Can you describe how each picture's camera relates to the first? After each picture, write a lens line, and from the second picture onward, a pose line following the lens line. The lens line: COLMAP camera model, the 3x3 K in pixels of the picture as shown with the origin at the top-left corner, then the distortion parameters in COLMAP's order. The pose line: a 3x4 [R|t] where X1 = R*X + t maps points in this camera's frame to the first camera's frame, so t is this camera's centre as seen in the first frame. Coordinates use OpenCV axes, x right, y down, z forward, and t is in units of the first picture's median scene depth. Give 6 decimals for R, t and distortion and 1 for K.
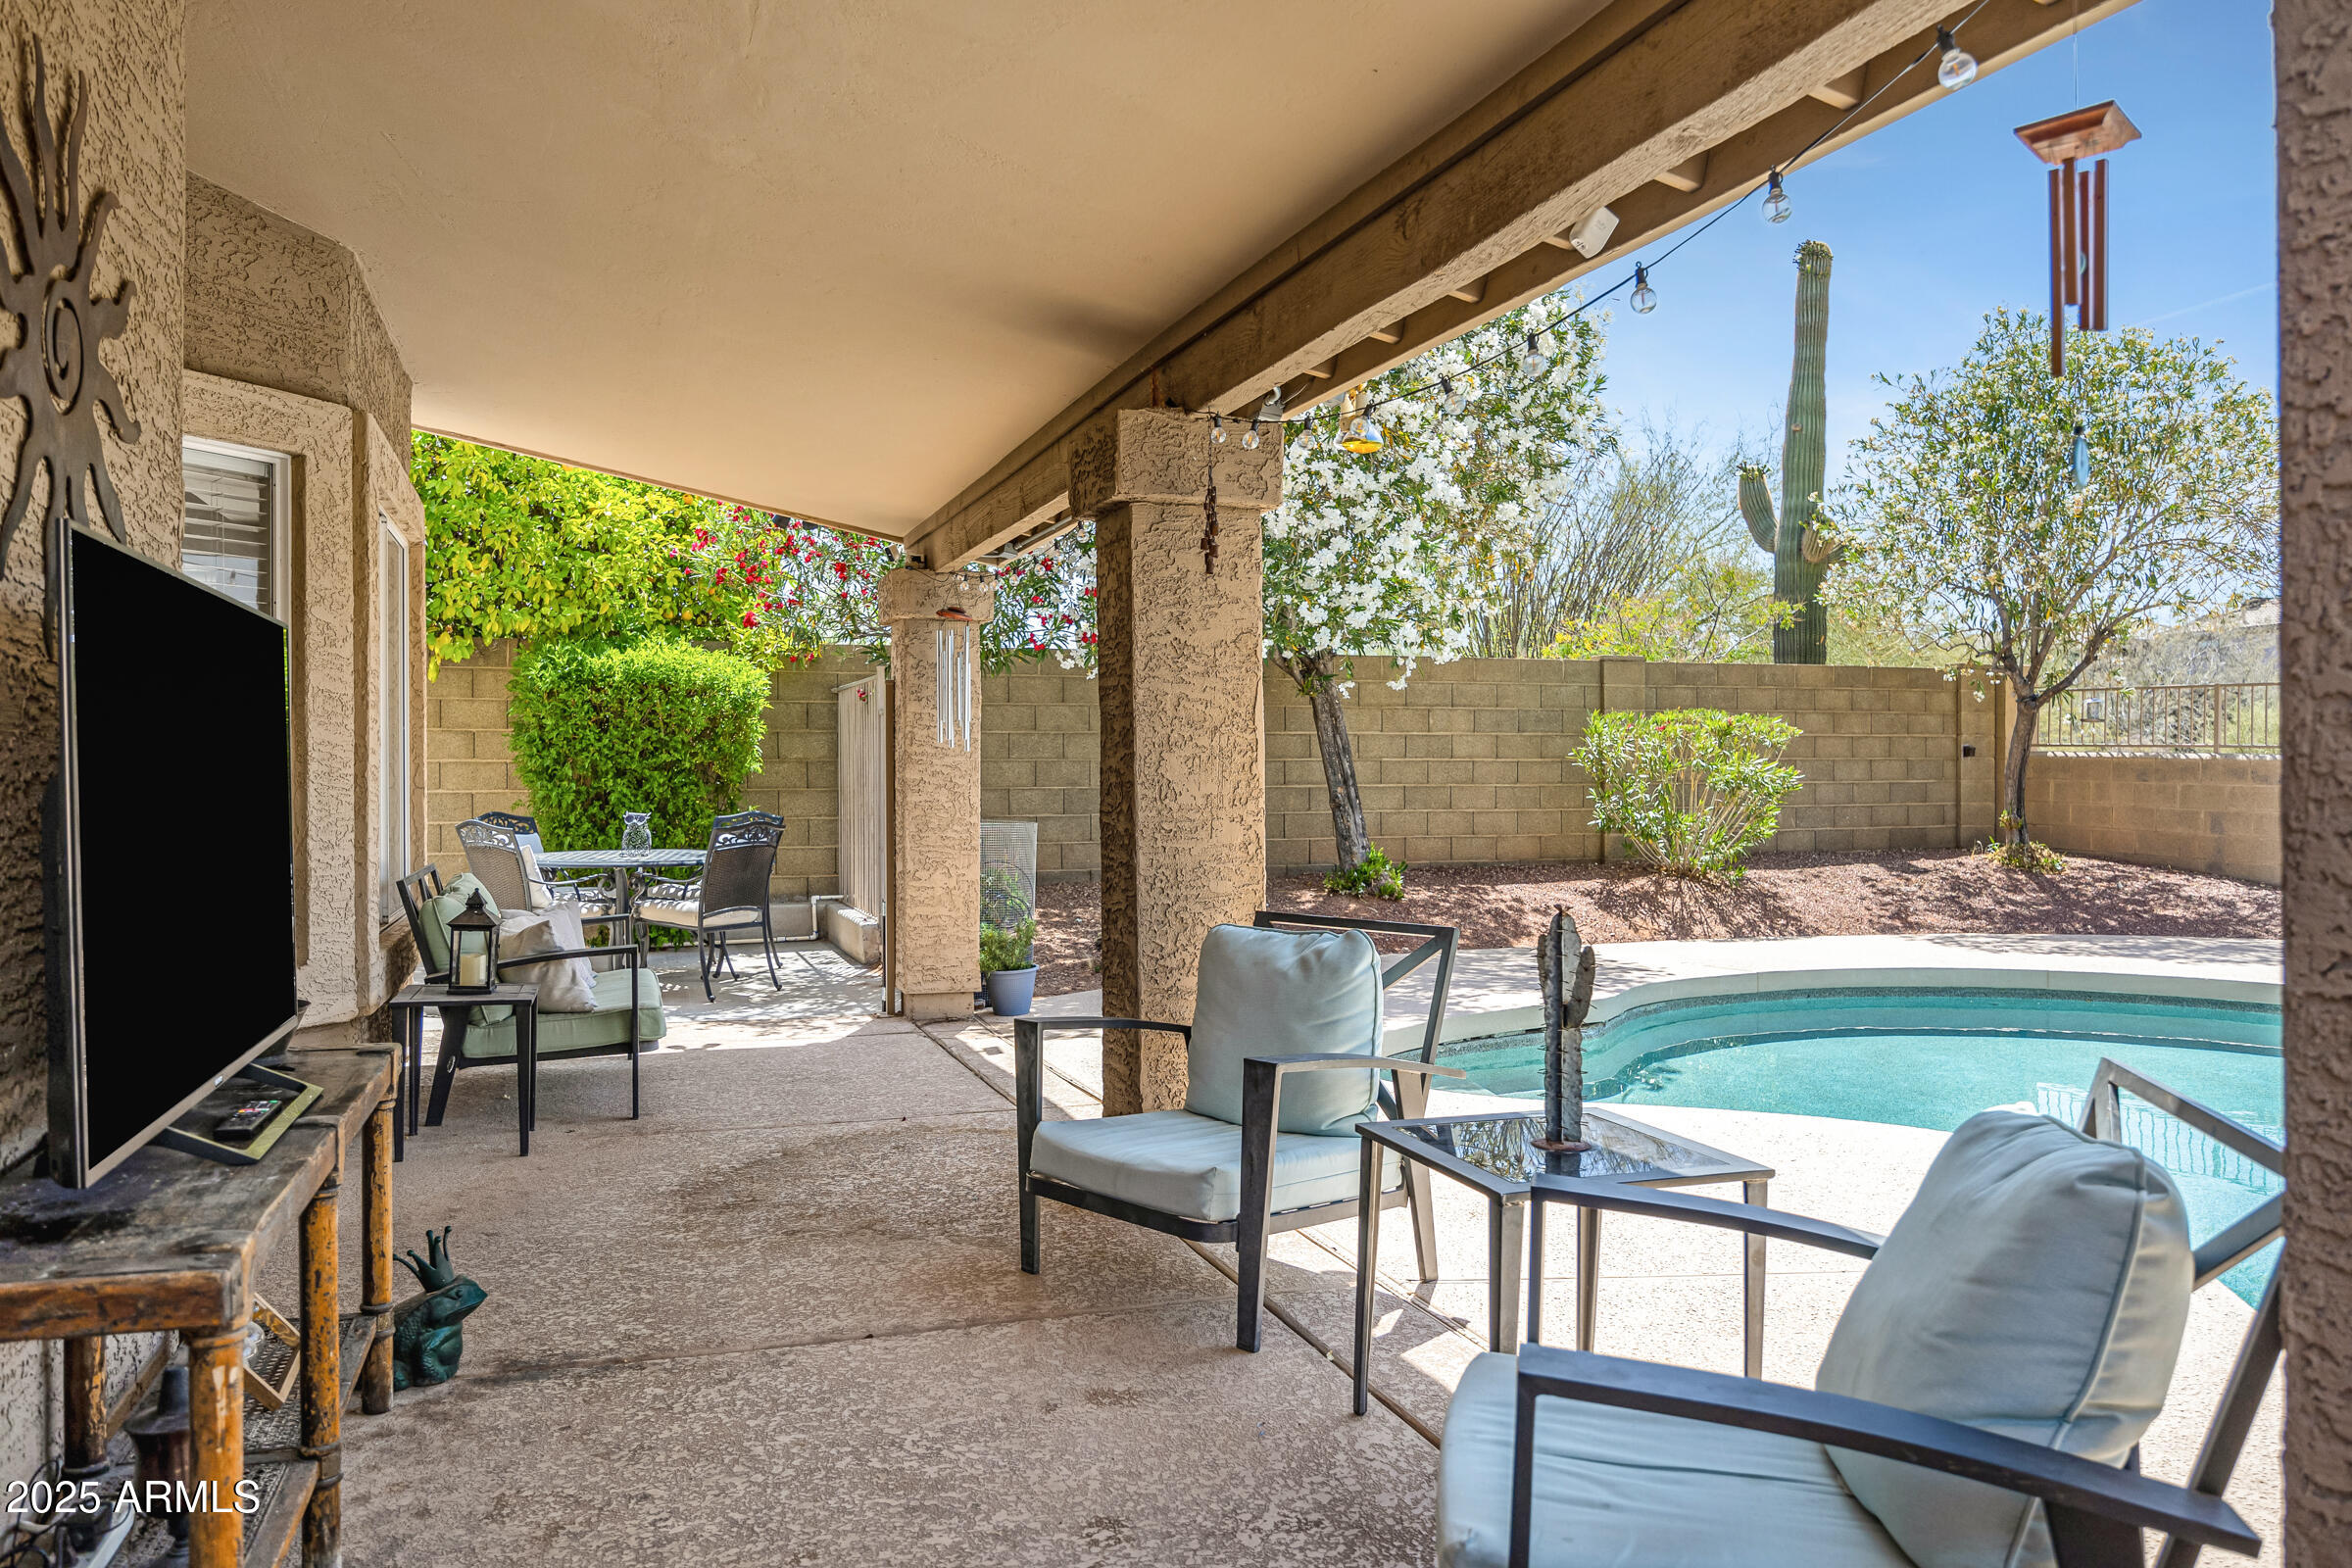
lens RADIAL K [[1645.4, 0, 1173.8], [0, 1645.4, 783.7], [0, 0, 1]] dist [-0.004715, -0.000730]
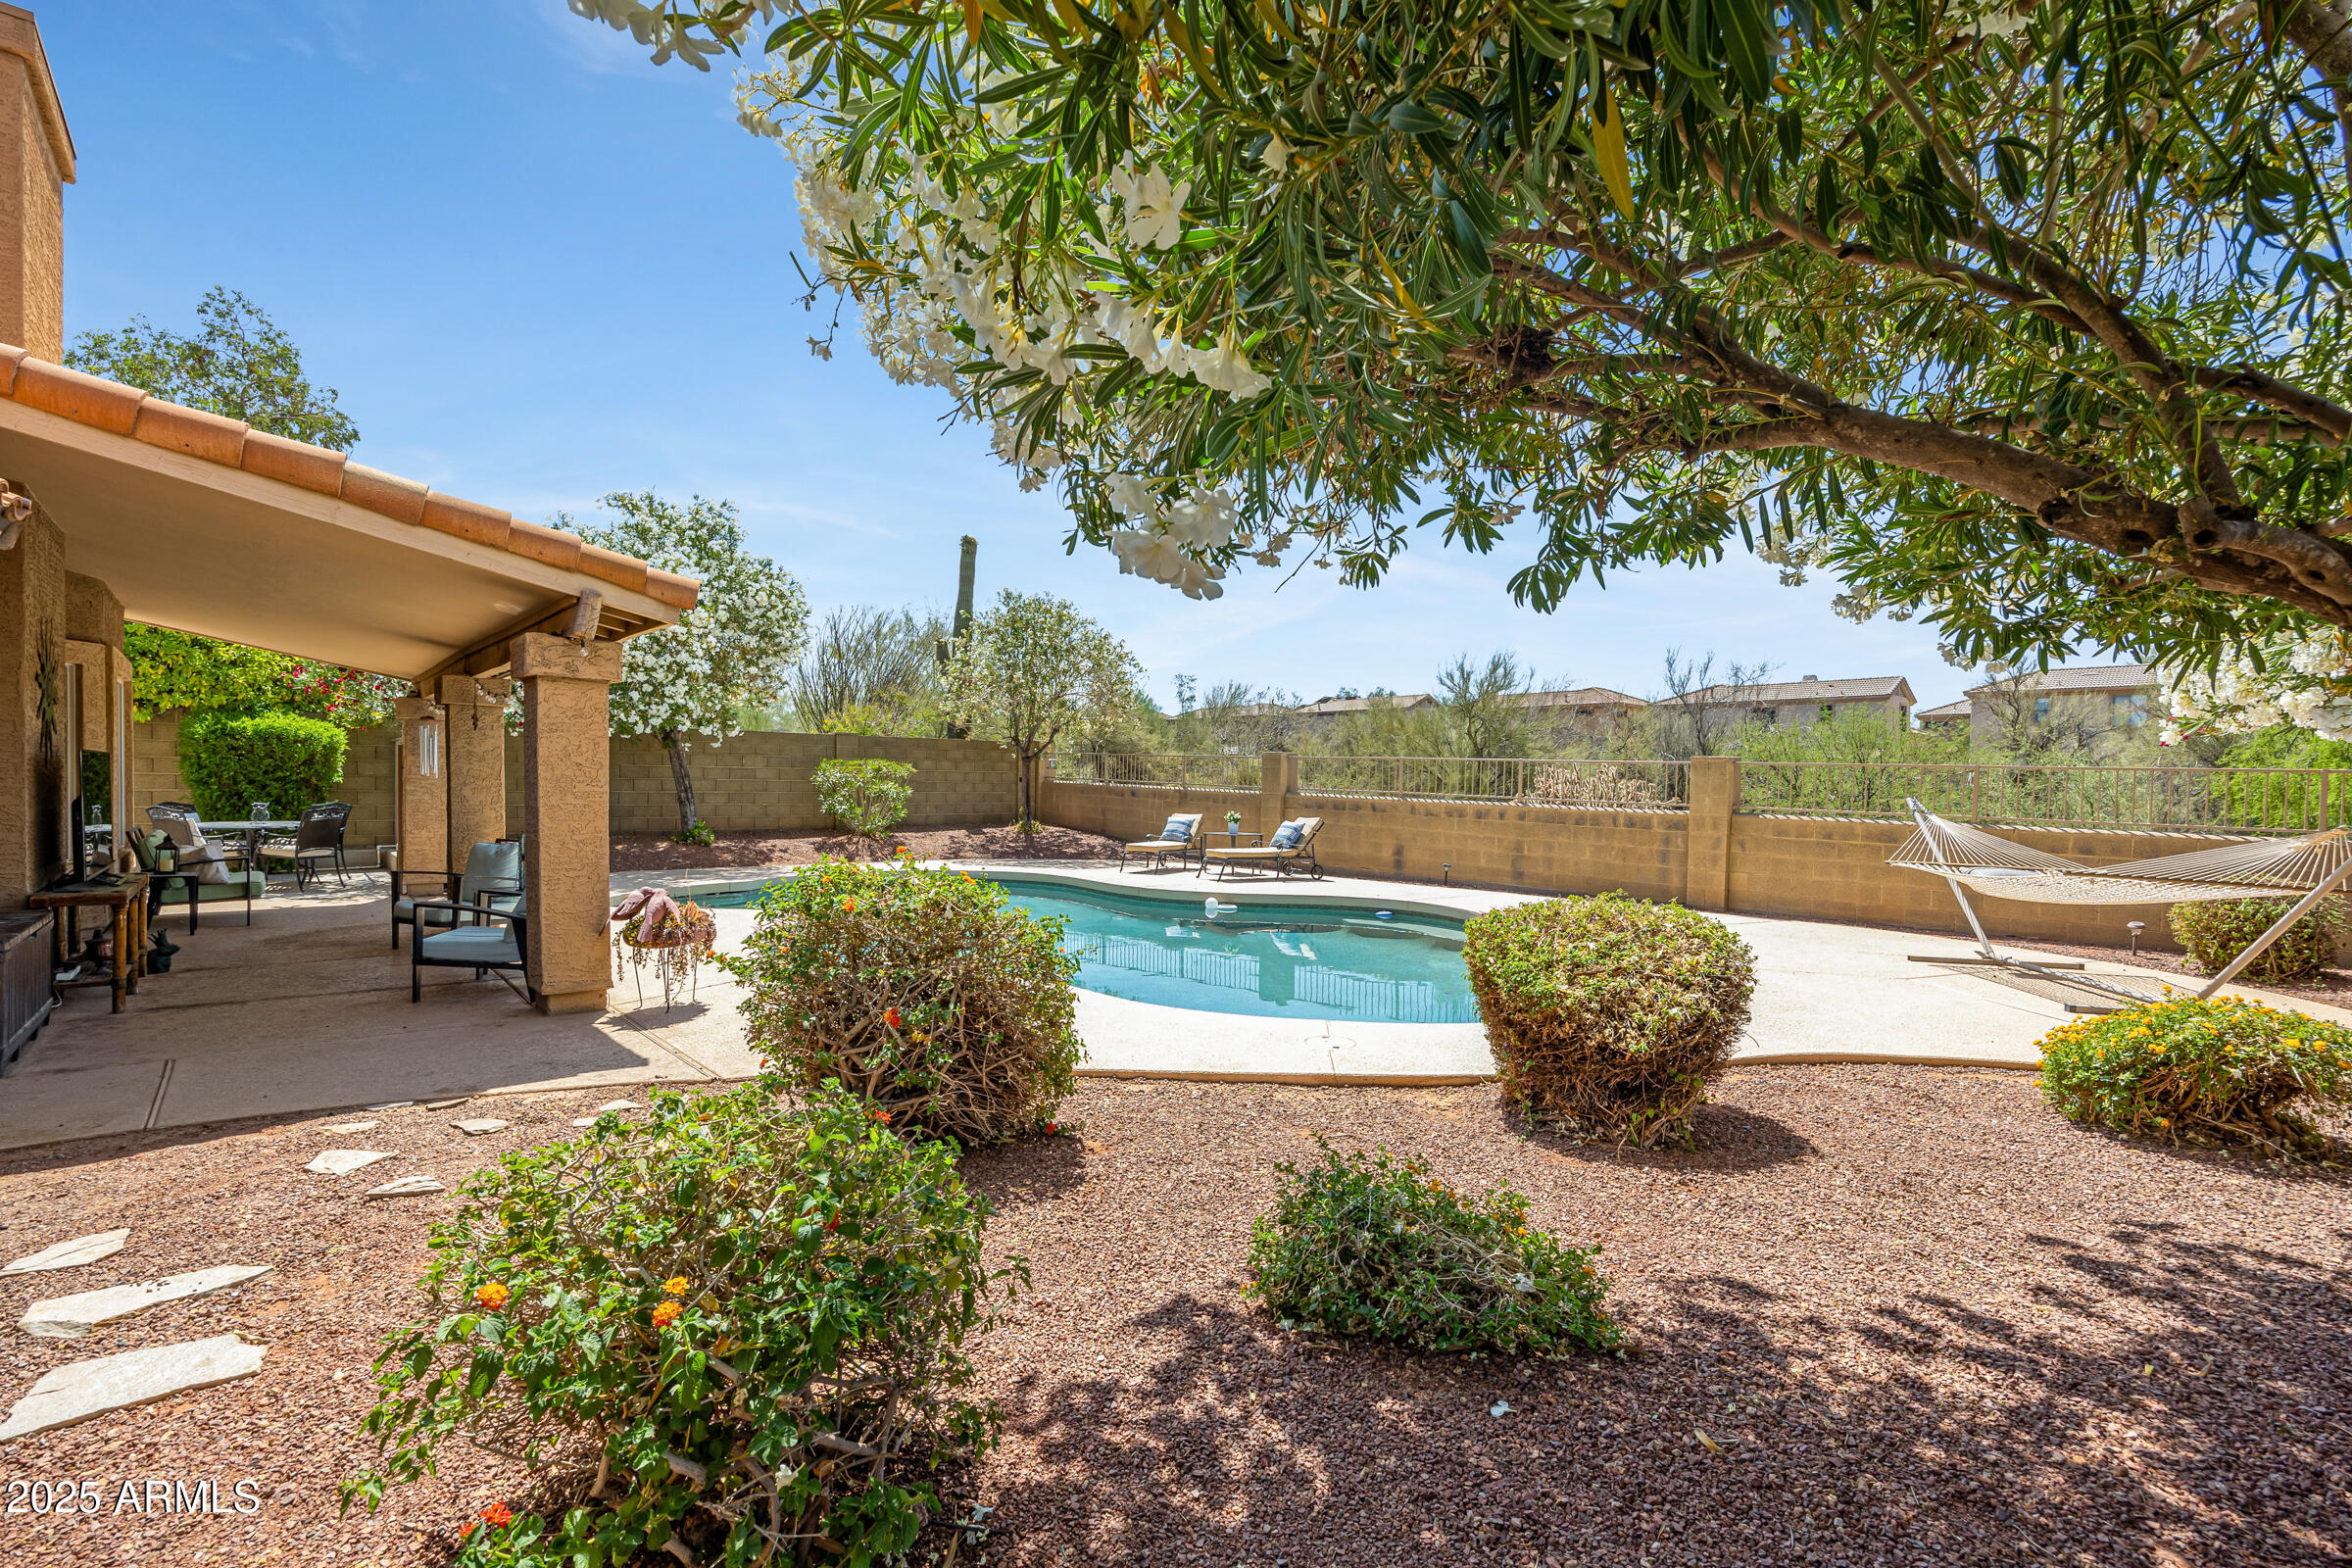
lens RADIAL K [[1058.5, 0, 1180.0], [0, 1058.5, 797.4], [0, 0, 1]] dist [0.002220, 0.000394]
pose [[0.925633, 0.008825, 0.378320, 0.206697], [-0.011162, 0.999930, 0.003986, -0.005924], [-0.378258, -0.007912, 0.925666, -0.577785]]
